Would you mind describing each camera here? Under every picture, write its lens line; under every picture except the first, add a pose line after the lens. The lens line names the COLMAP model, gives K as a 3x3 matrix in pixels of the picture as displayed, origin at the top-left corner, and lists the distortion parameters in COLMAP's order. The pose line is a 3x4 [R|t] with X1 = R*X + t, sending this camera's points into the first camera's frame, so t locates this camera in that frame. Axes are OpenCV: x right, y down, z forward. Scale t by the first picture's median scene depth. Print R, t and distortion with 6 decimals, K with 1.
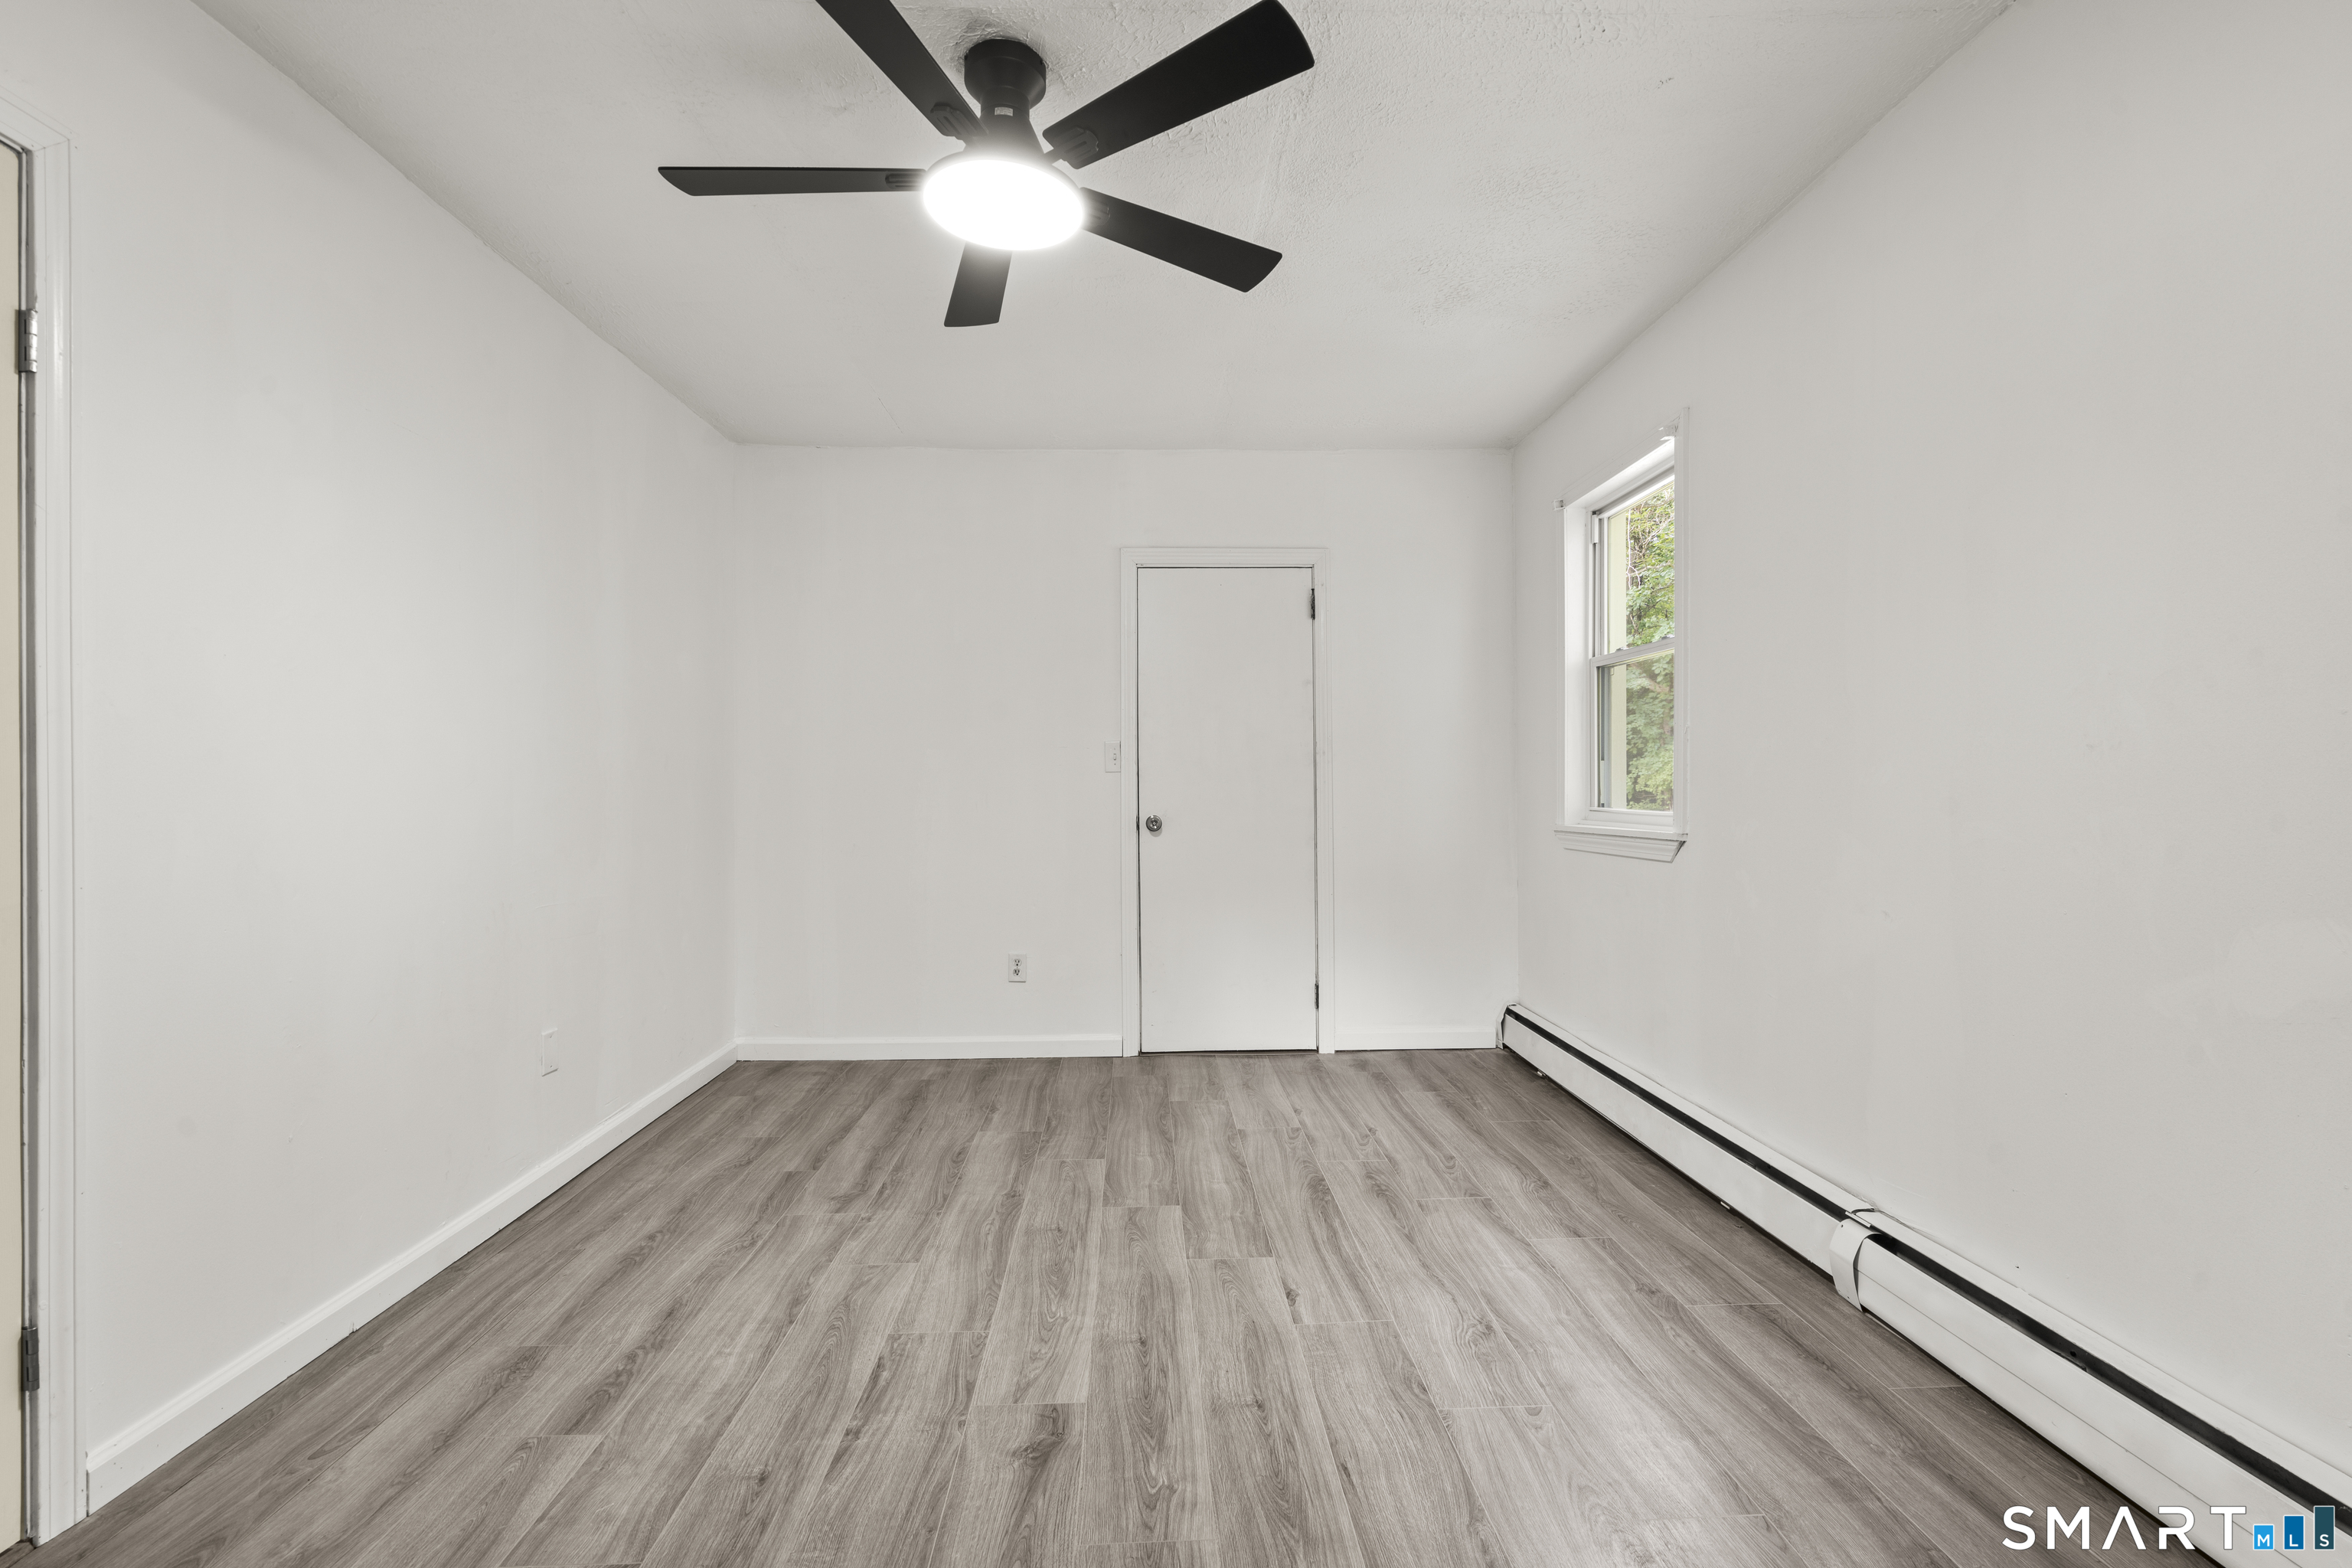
lens RADIAL K [[1062.8, 0, 1180.3], [0, 1062.8, 790.0], [0, 0, 1]] dist [-0.004986, 0.006216]
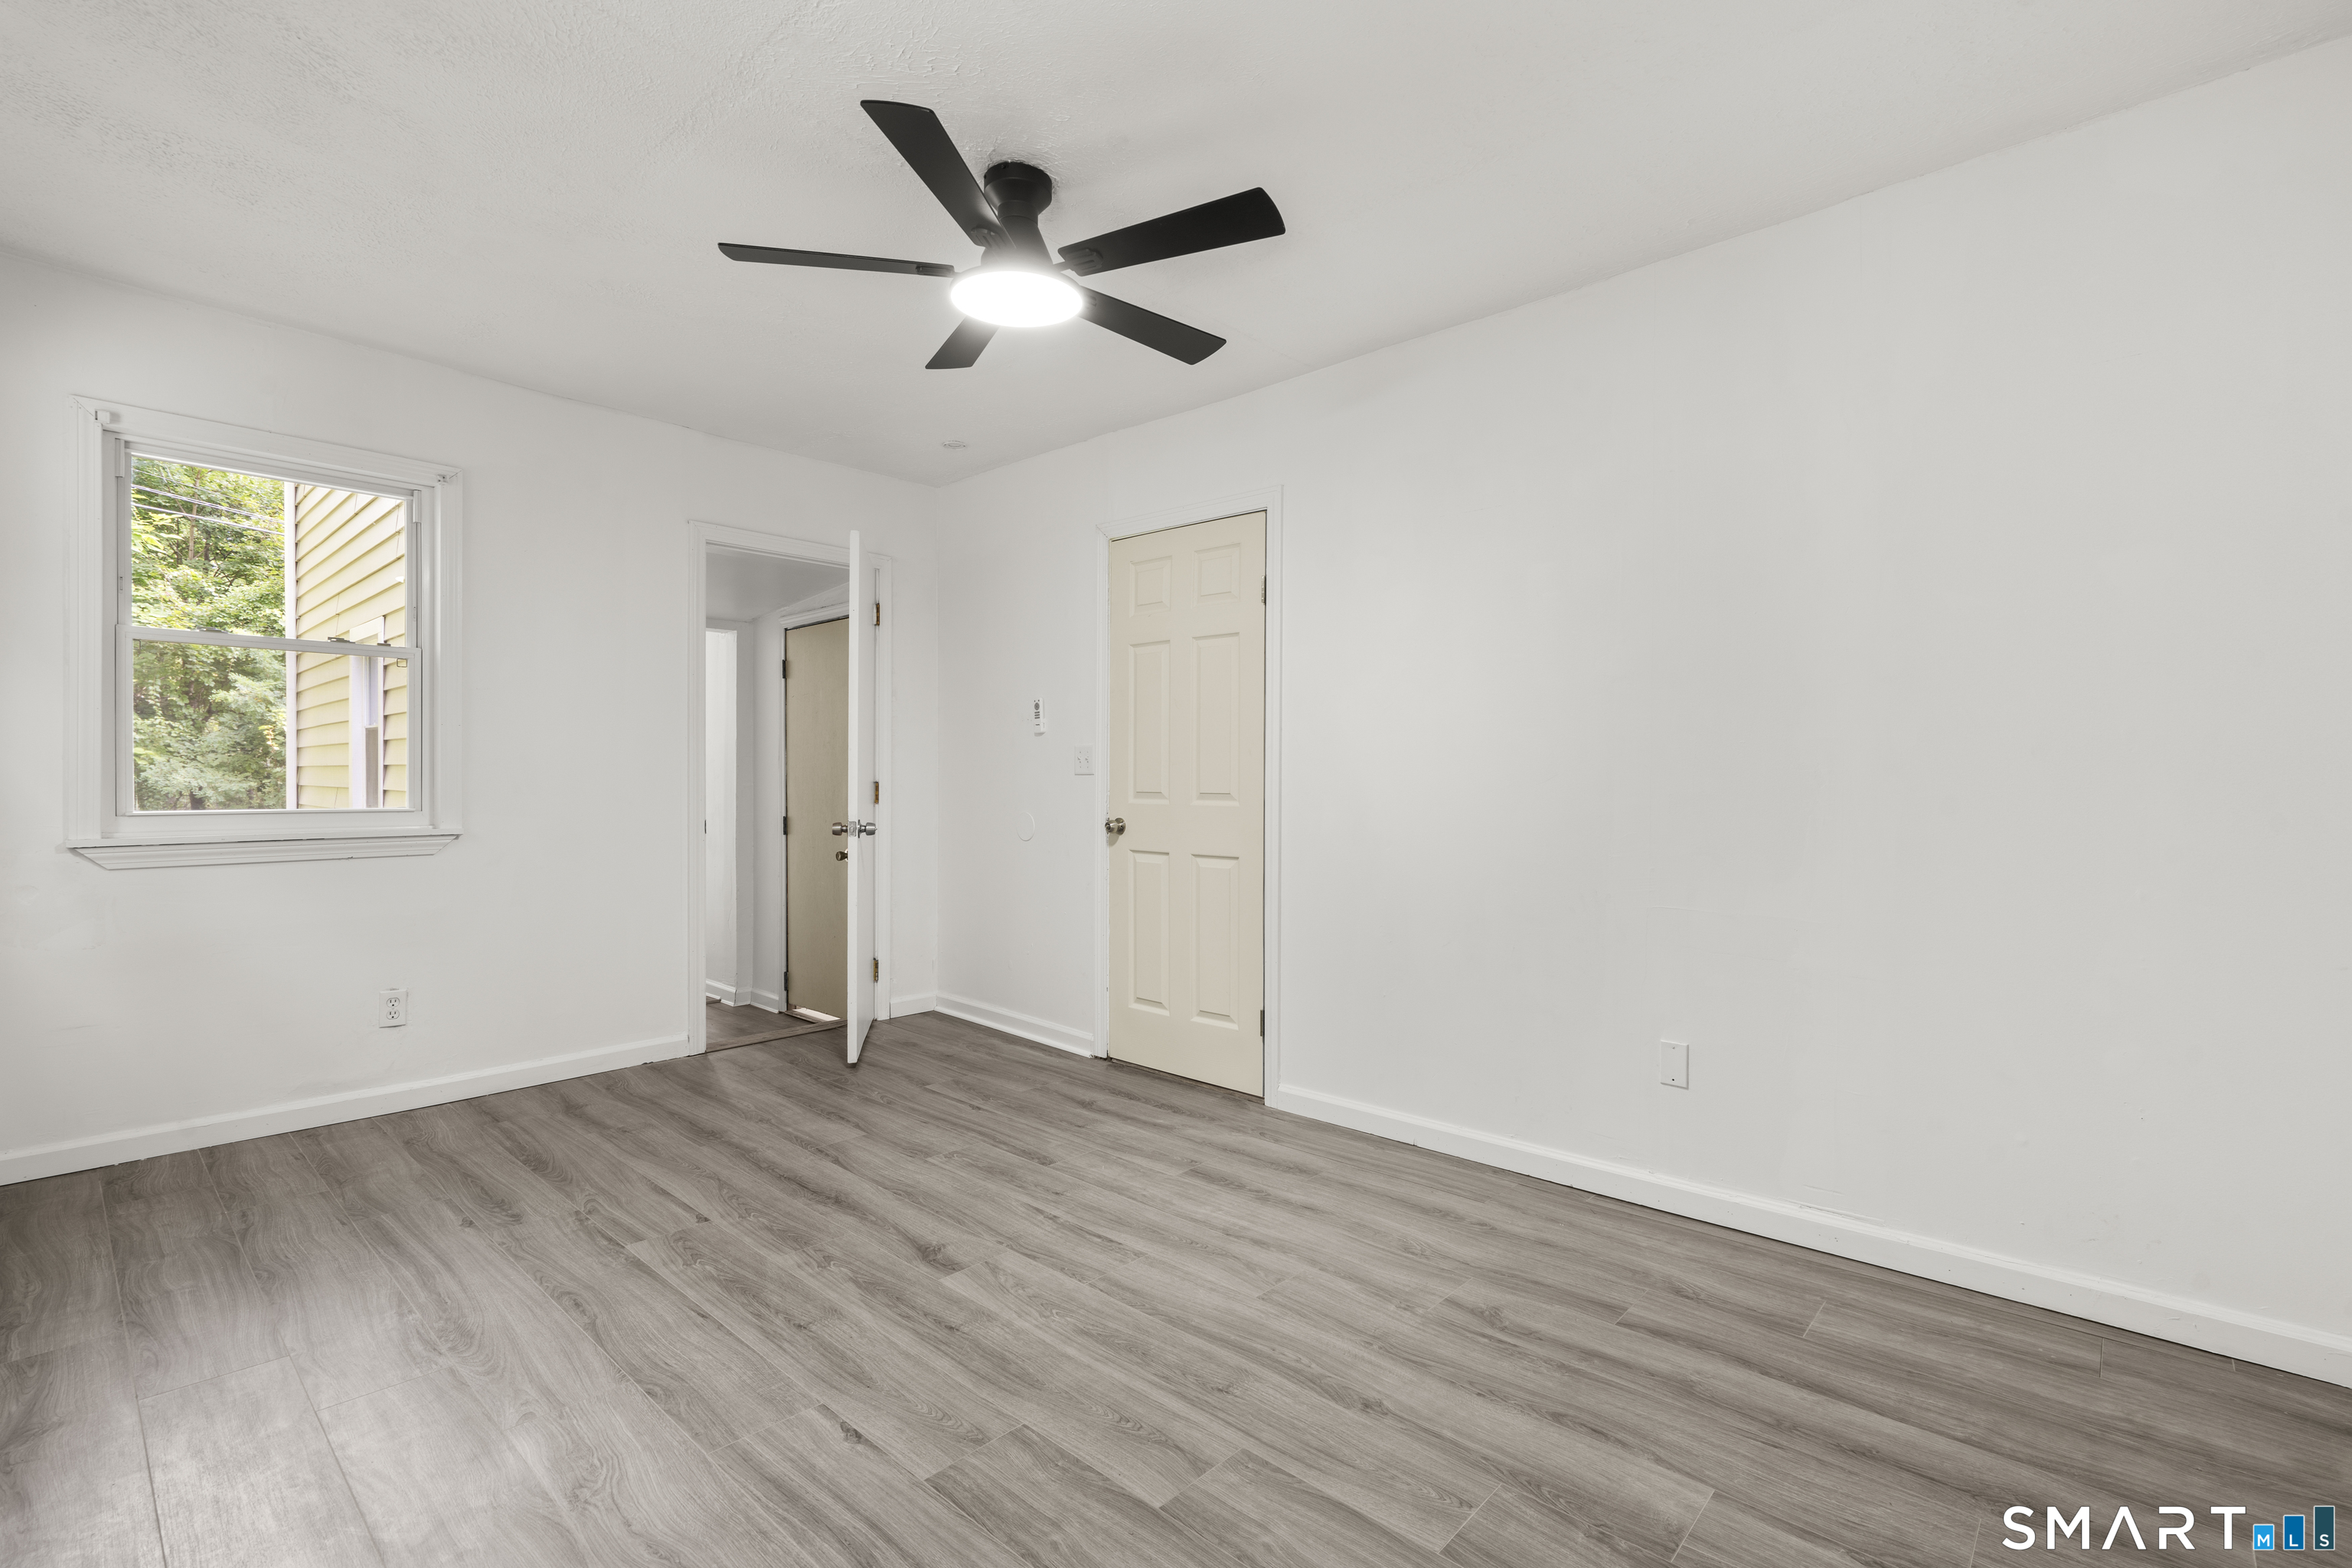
lens RADIAL K [[1062.8, 0, 1180.3], [0, 1062.8, 790.0], [0, 0, 1]] dist [-0.004986, 0.006216]
pose [[-0.707167, 0.008506, -0.706996, 0.449337], [-0.003359, 0.999876, 0.015389, -0.011412], [0.707039, 0.013257, -0.707050, 1.597043]]
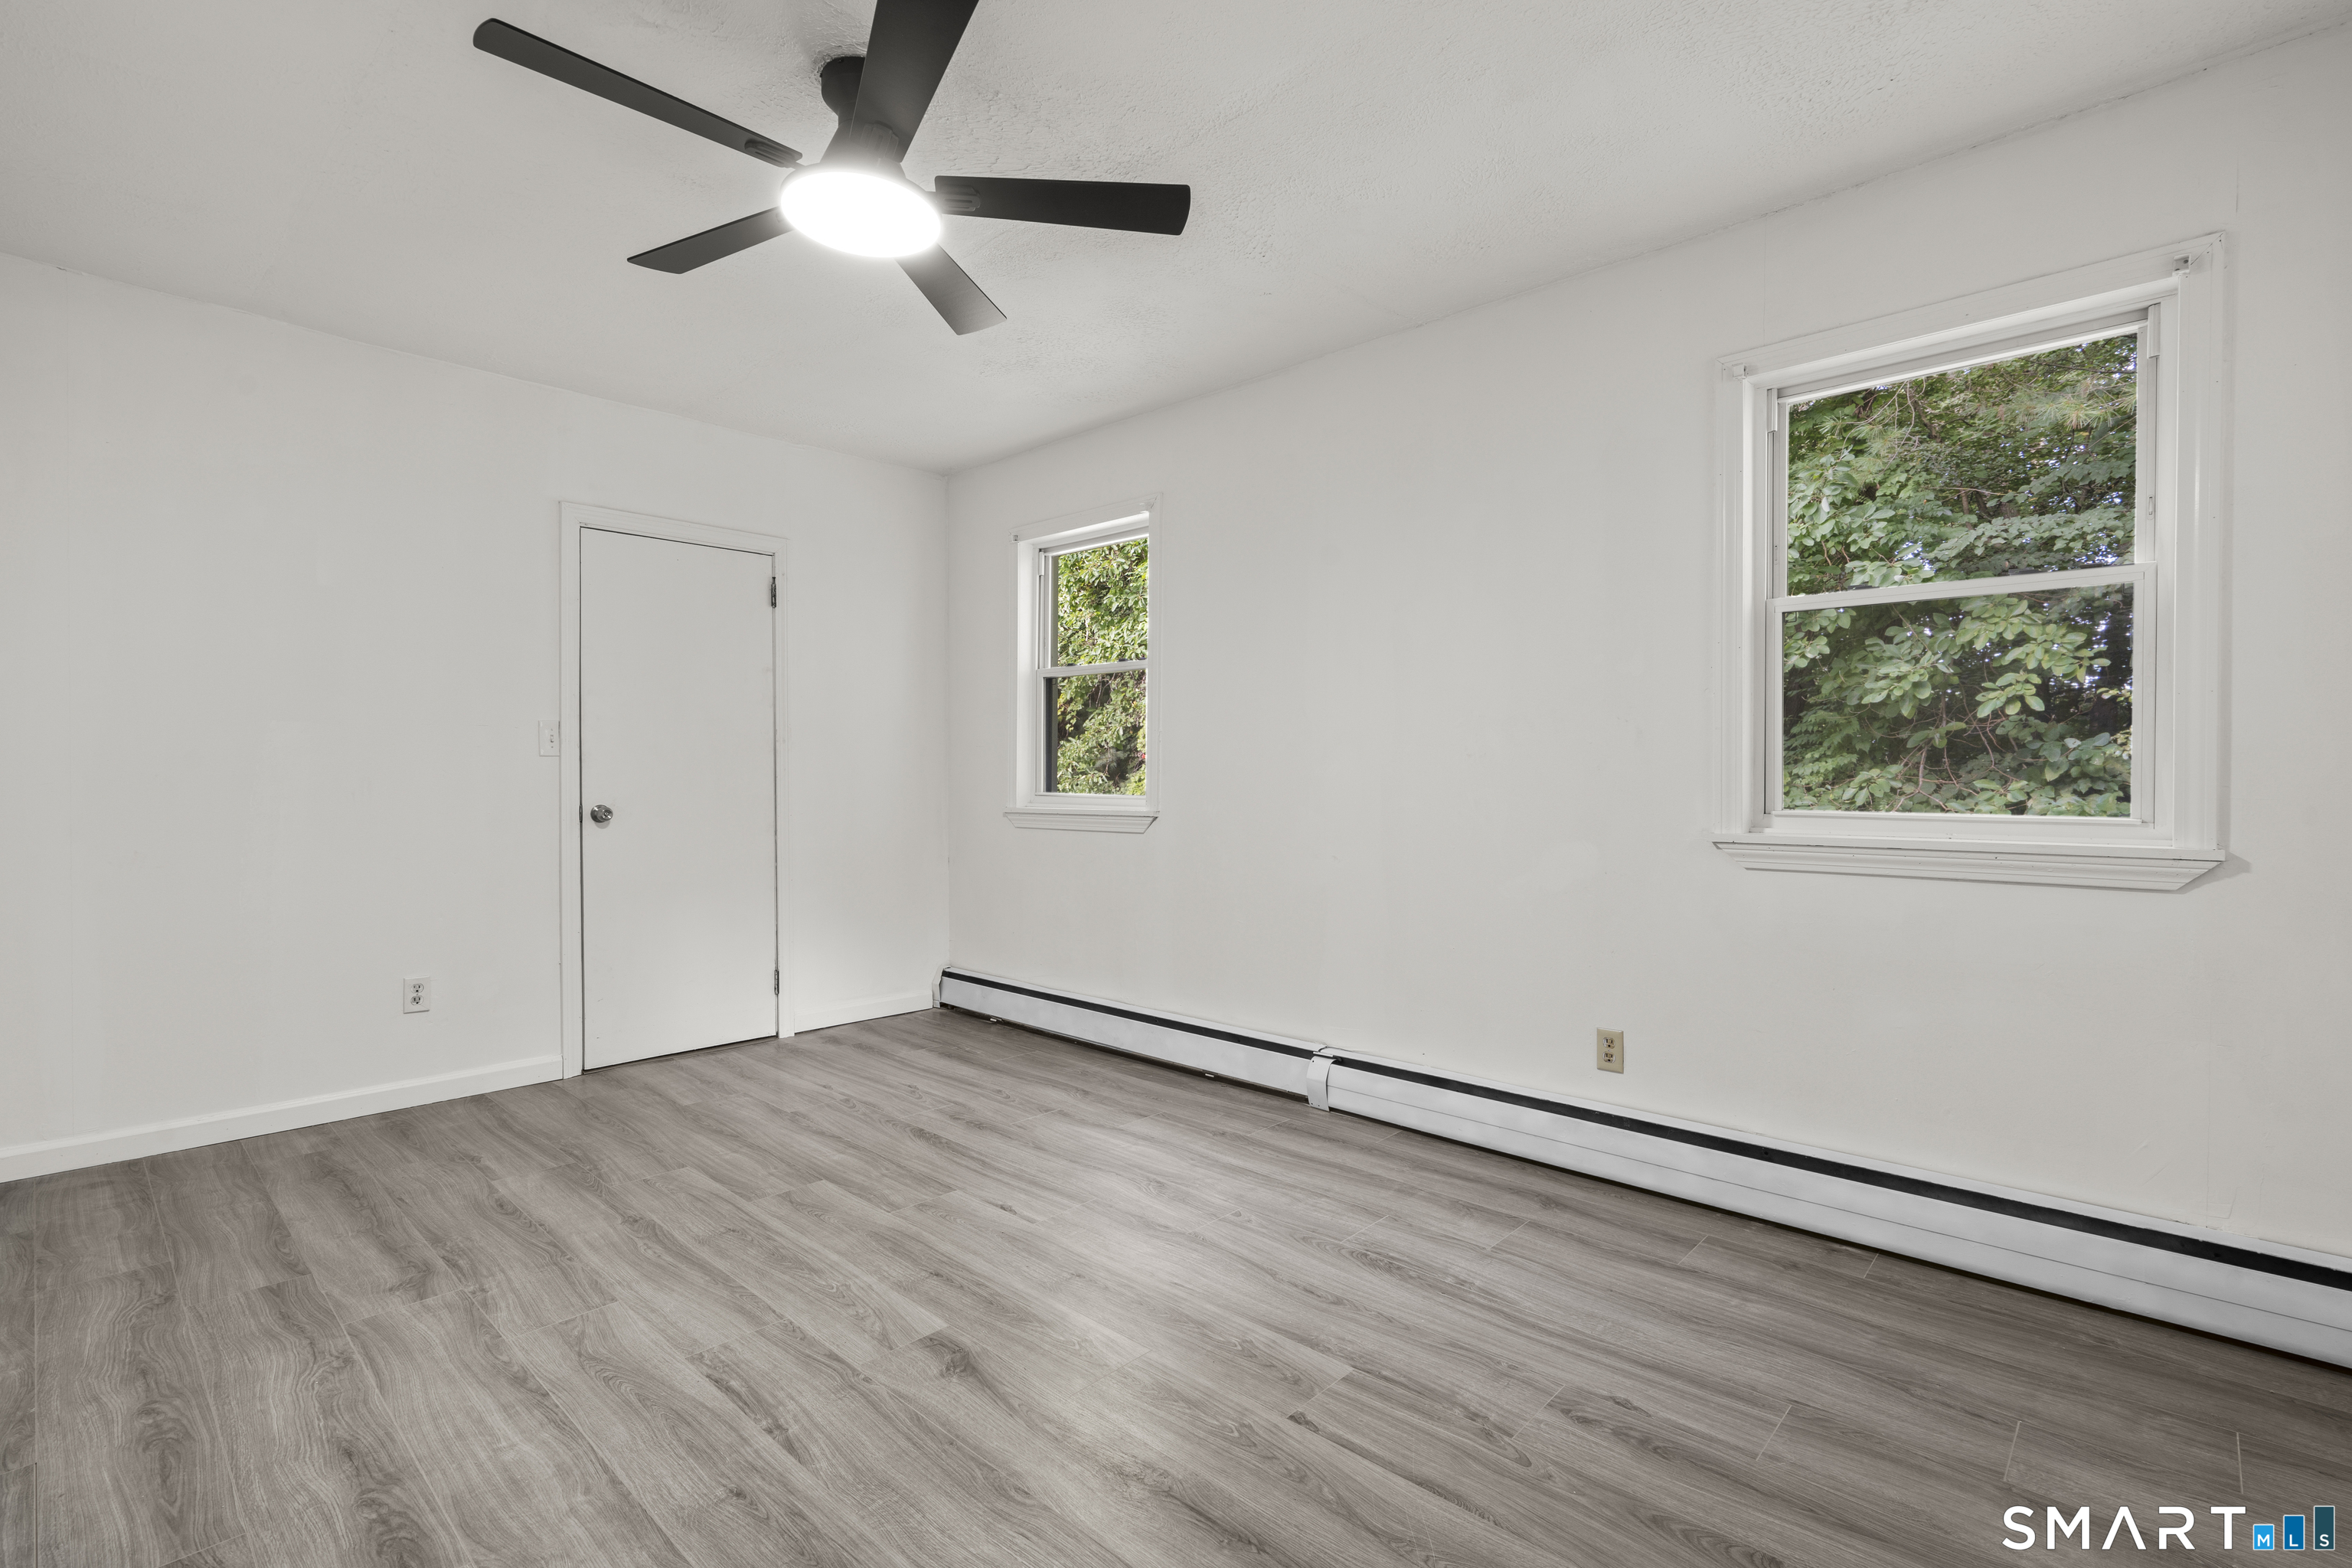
lens RADIAL K [[1062.8, 0, 1180.3], [0, 1062.8, 790.0], [0, 0, 1]] dist [-0.004986, 0.006216]
pose [[0.712356, -0.000471, 0.701819, -0.534364], [-0.003929, 0.999981, 0.004658, 0.011223], [-0.701808, -0.006076, 0.712340, 0.038187]]
